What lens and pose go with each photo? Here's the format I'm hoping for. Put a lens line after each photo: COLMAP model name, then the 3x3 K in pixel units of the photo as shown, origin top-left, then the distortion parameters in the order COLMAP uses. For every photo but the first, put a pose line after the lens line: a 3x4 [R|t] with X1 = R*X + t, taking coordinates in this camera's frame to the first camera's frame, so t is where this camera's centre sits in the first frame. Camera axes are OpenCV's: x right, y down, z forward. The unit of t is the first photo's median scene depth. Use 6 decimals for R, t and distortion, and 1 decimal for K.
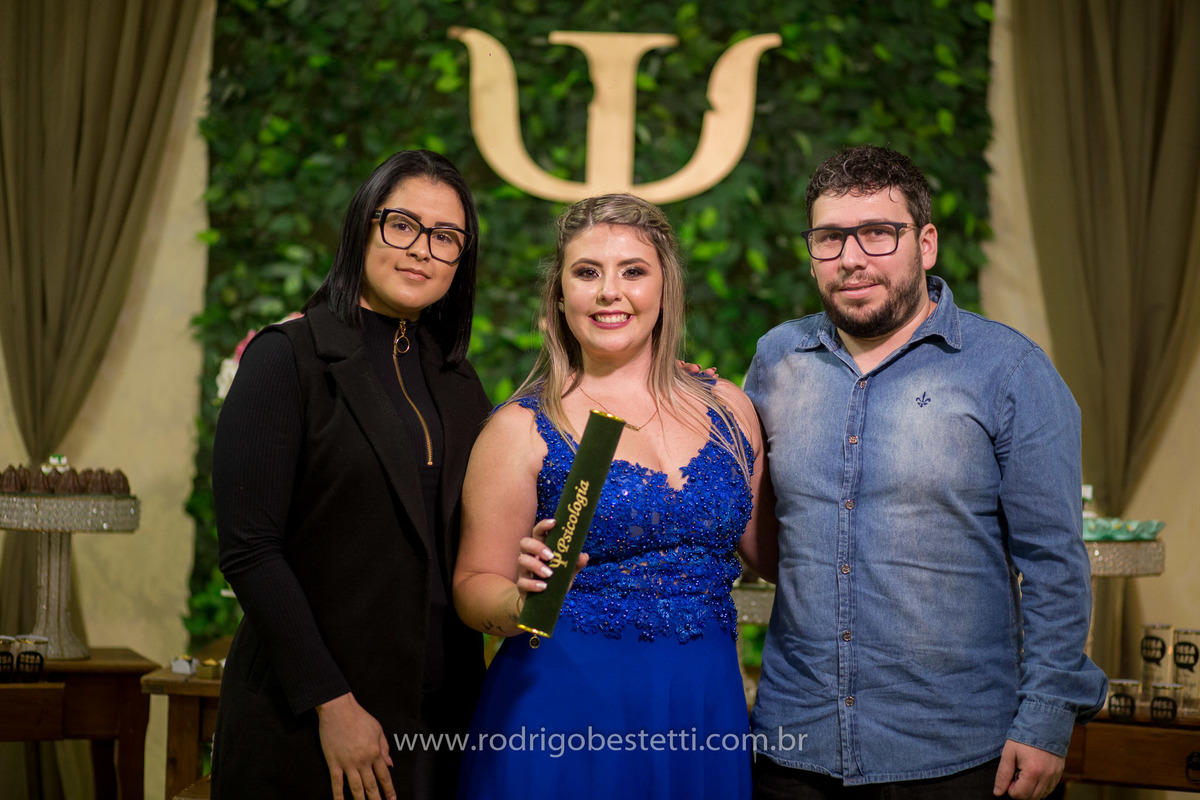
lens RADIAL K [[2961.2, 0, 600.0], [0, 2961.2, 400.0], [0, 0, 1]] dist [0.016495, -1.485905]
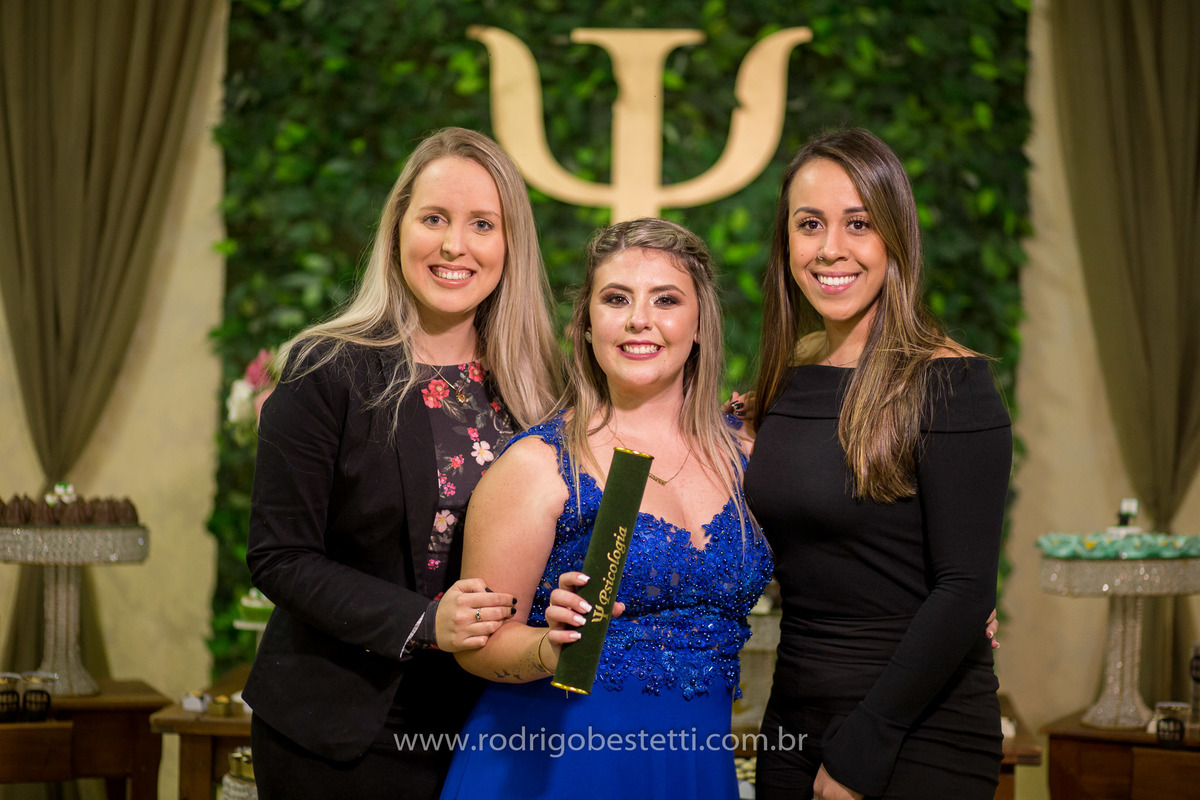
lens RADIAL K [[2961.2, 0, 600.0], [0, 2961.2, 400.0], [0, 0, 1]] dist [0.016495, -1.485905]
pose [[0.999685, -0.015759, -0.019554, 0.009109], [0.015945, 0.999828, 0.009423, -0.012233], [0.019403, -0.009732, 0.999764, 0.030201]]
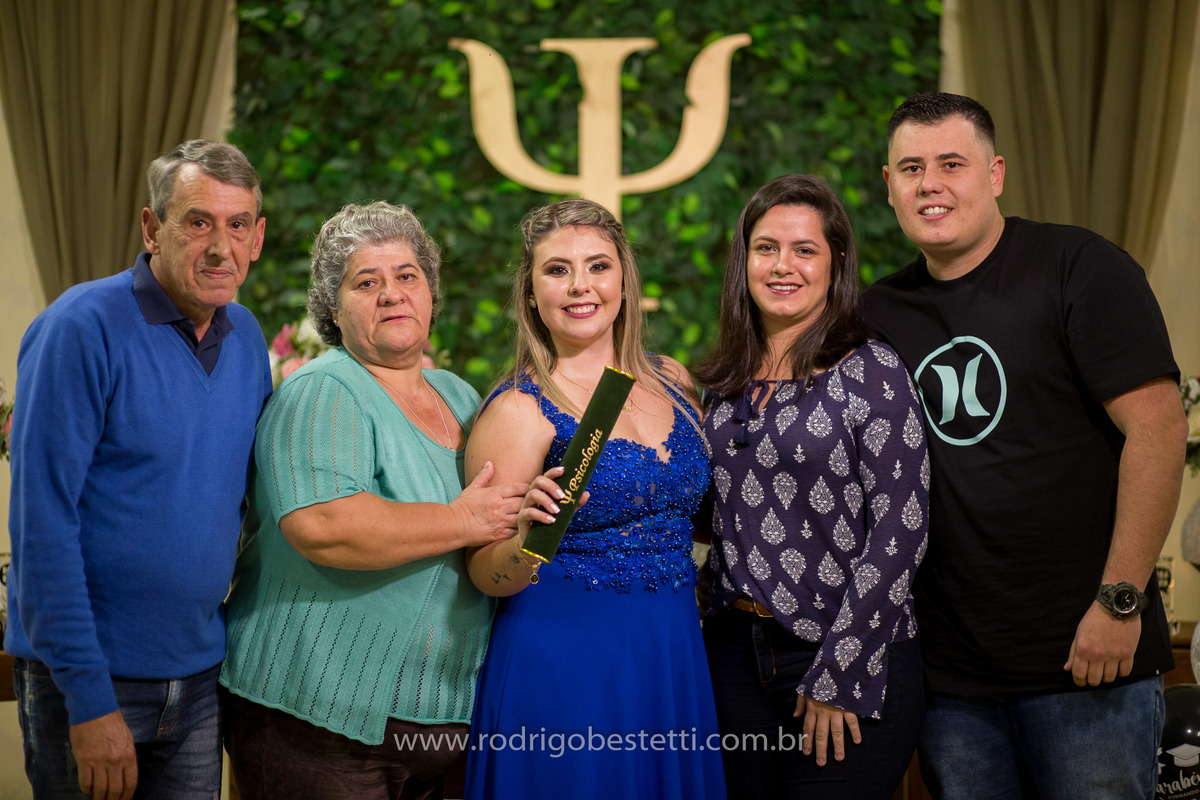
lens RADIAL K [[2961.2, 0, 600.0], [0, 2961.2, 400.0], [0, 0, 1]] dist [0.016495, -1.485905]
pose [[0.999234, -0.039052, -0.002645, 0.002696], [0.039091, 0.999098, 0.016568, -0.007795], [0.001996, -0.016658, 0.999859, -0.104613]]
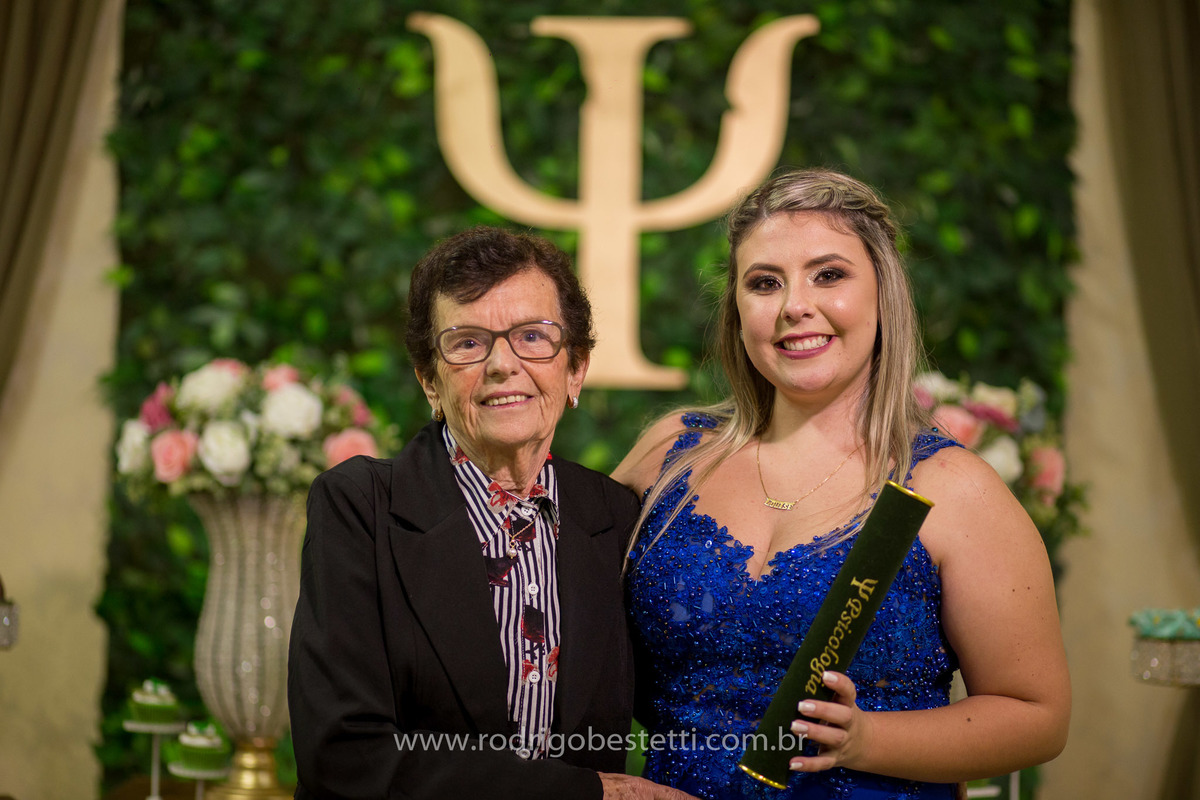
lens RADIAL K [[2961.2, 0, 600.0], [0, 2961.2, 400.0], [0, 0, 1]] dist [0.016495, -1.485905]
pose [[0.999802, -0.016057, 0.011728, -0.010050], [0.016356, 0.999531, -0.025894, 0.002192], [-0.011307, 0.026081, 0.999596, 0.186216]]
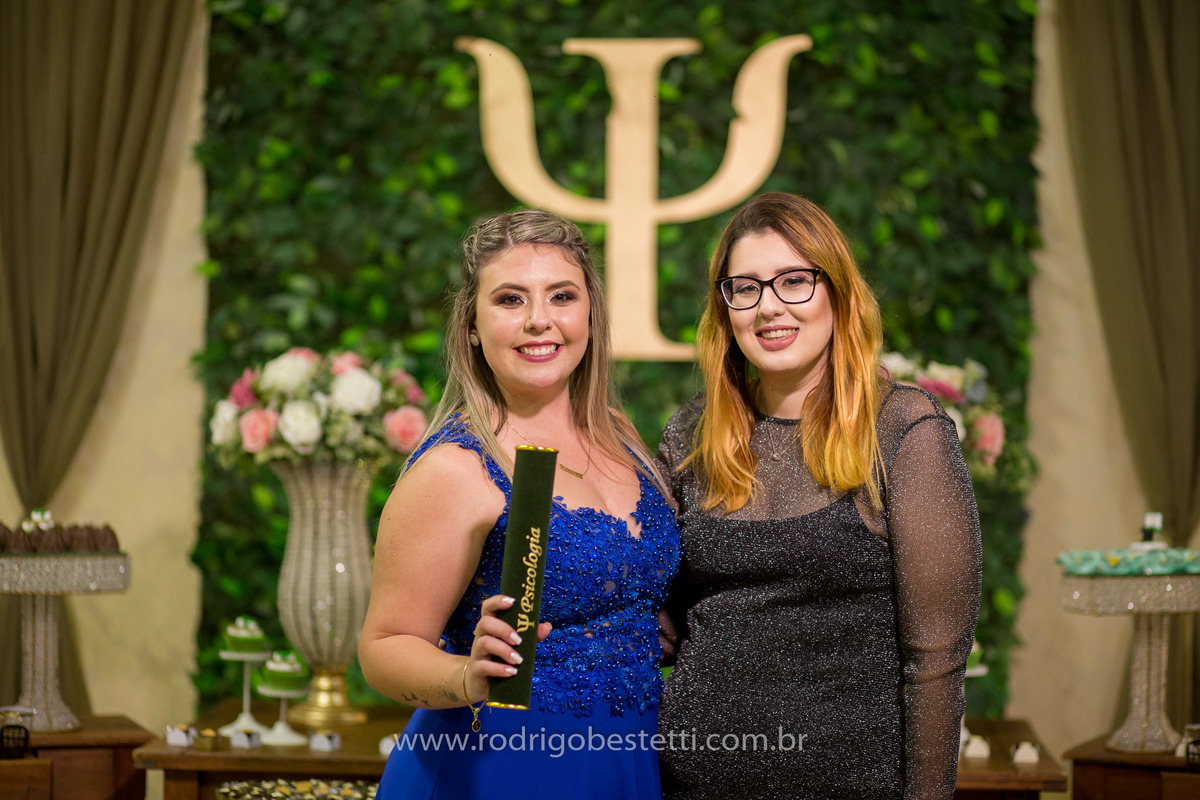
lens RADIAL K [[2961.2, 0, 600.0], [0, 2961.2, 400.0], [0, 0, 1]] dist [0.016495, -1.485905]
pose [[0.999529, -0.027193, -0.014247, 0.004675], [0.027113, 0.999616, -0.005733, -0.004733], [0.014398, 0.005344, 0.999882, 0.062341]]
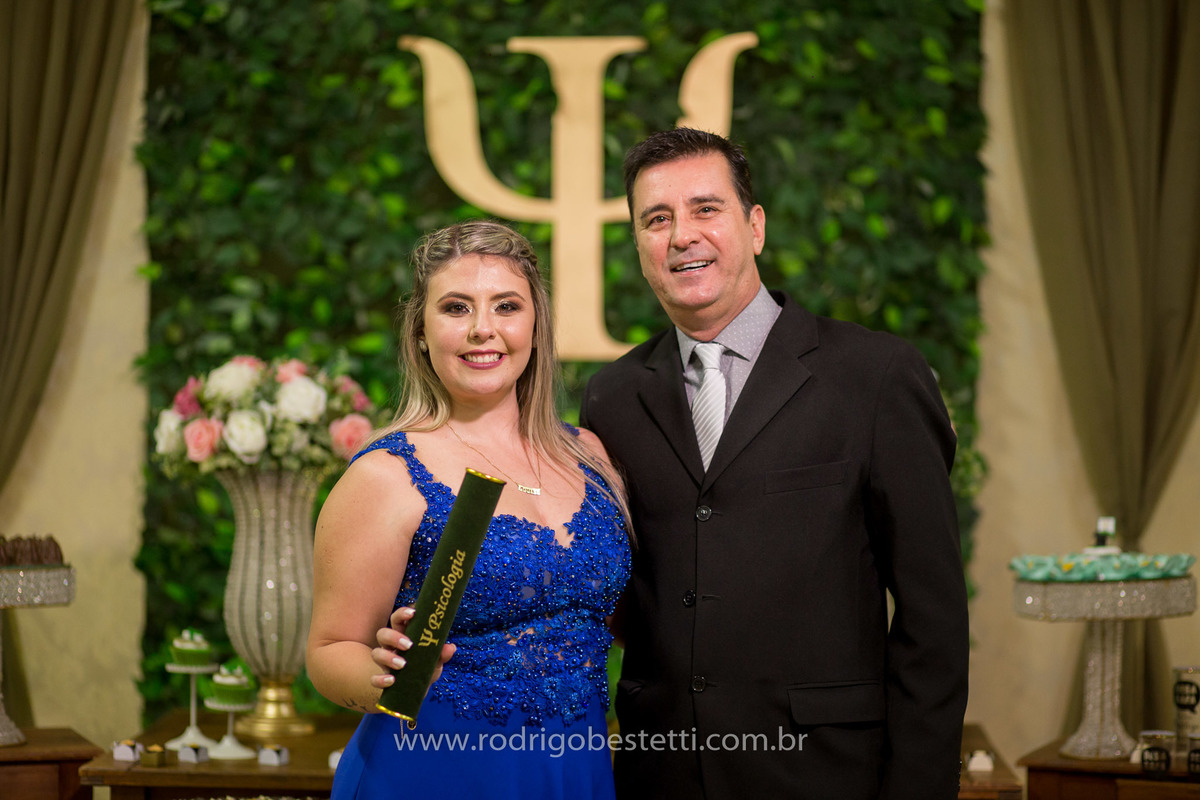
lens RADIAL K [[2961.2, 0, 600.0], [0, 2961.2, 400.0], [0, 0, 1]] dist [0.016495, -1.485905]
pose [[0.999417, -0.033671, 0.005583, 0.002808], [0.033659, 0.999431, 0.002308, -0.012097], [-0.005657, -0.002119, 0.999982, 0.069385]]
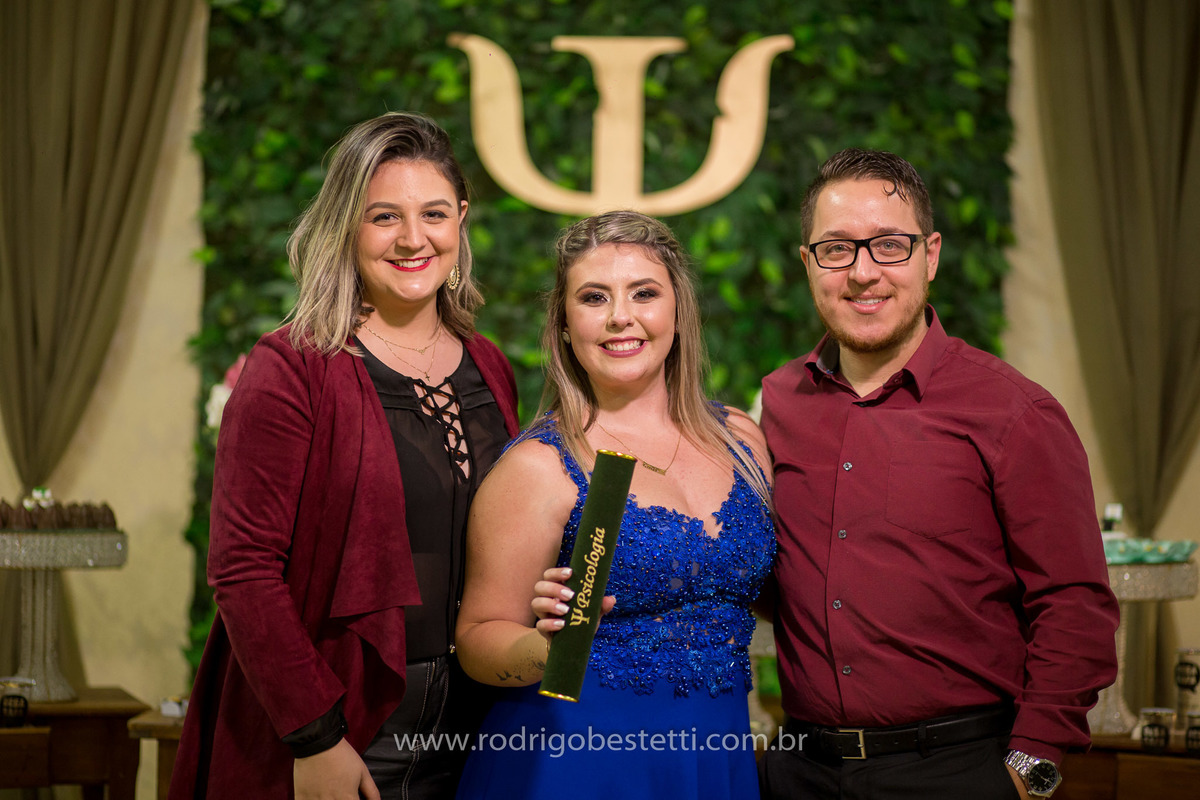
lens RADIAL K [[2961.2, 0, 600.0], [0, 2961.2, 400.0], [0, 0, 1]] dist [0.016495, -1.485905]
pose [[0.999824, -0.014810, -0.011504, 0.007605], [0.014812, 0.999890, 0.000120, -0.006083], [0.011501, -0.000291, 0.999934, 0.034581]]
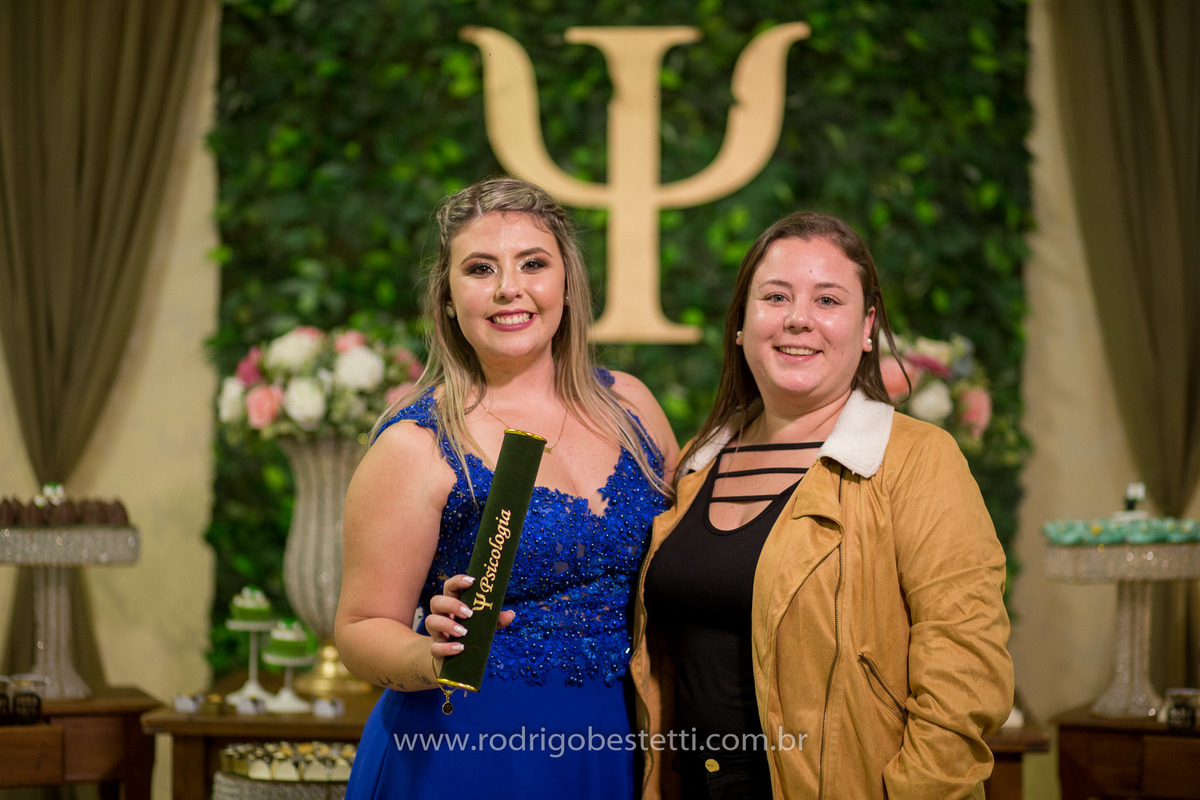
lens RADIAL K [[2961.2, 0, 600.0], [0, 2961.2, 400.0], [0, 0, 1]] dist [0.016495, -1.485905]
pose [[0.999216, -0.030624, -0.025074, 0.014076], [0.030454, 0.999511, -0.007153, 0.002755], [0.025281, 0.006383, 0.999660, 0.042636]]
